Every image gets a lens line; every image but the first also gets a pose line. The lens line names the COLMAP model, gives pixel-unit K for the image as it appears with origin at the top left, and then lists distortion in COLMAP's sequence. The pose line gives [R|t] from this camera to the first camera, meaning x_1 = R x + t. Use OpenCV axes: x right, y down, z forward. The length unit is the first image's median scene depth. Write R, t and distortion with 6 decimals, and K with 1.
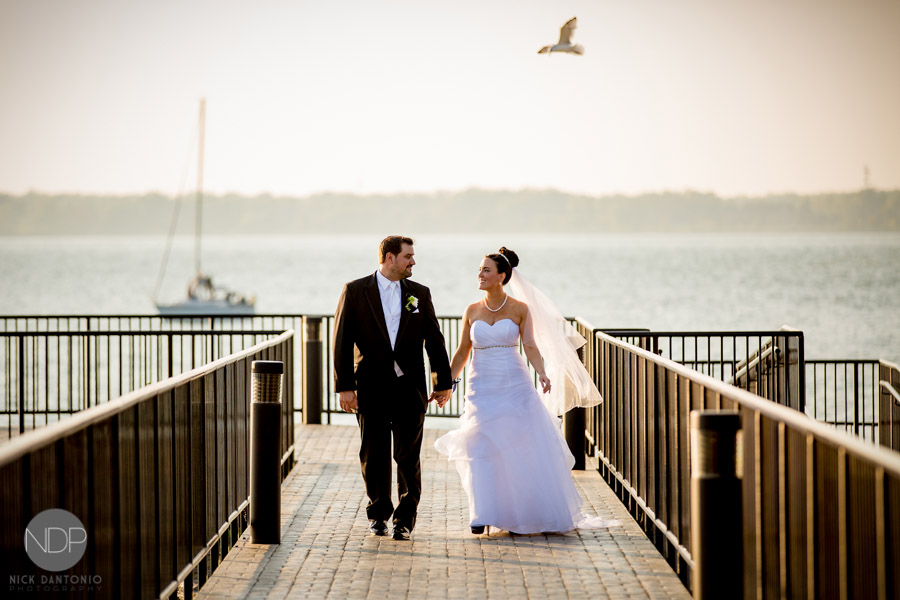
lens RADIAL K [[4532.3, 0, 450.1], [0, 4532.3, 299.9], [0, 0, 1]] dist [-0.289458, 0.000000]
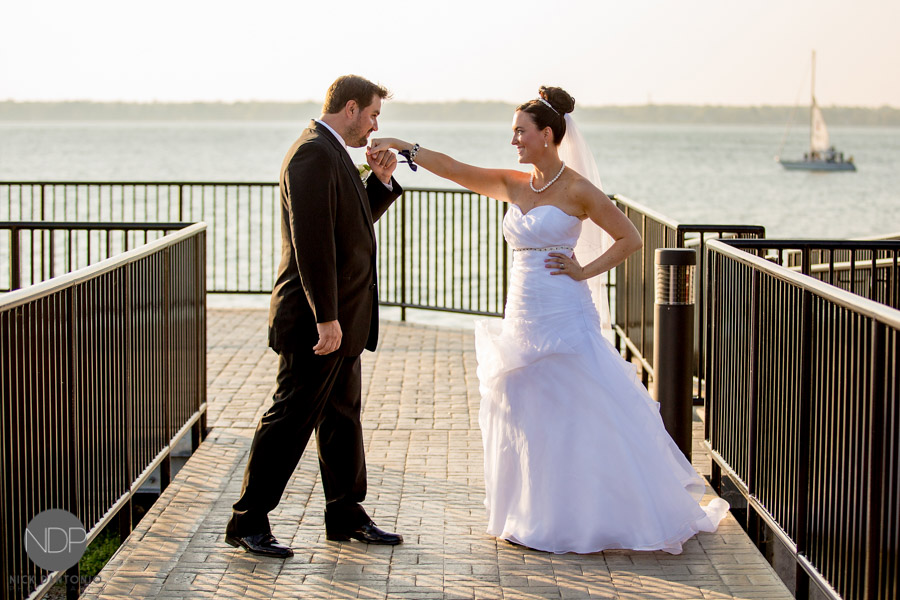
lens RADIAL K [[1879.2, 0, 449.3], [0, 1879.2, 298.2], [0, 0, 1]] dist [-0.190336, 0.000000]
pose [[0.999928, 0.011979, 0.000331, -0.000729], [-0.011964, 0.996301, 0.085100, -0.005133], [0.000690, -0.085098, 0.996372, 0.719922]]
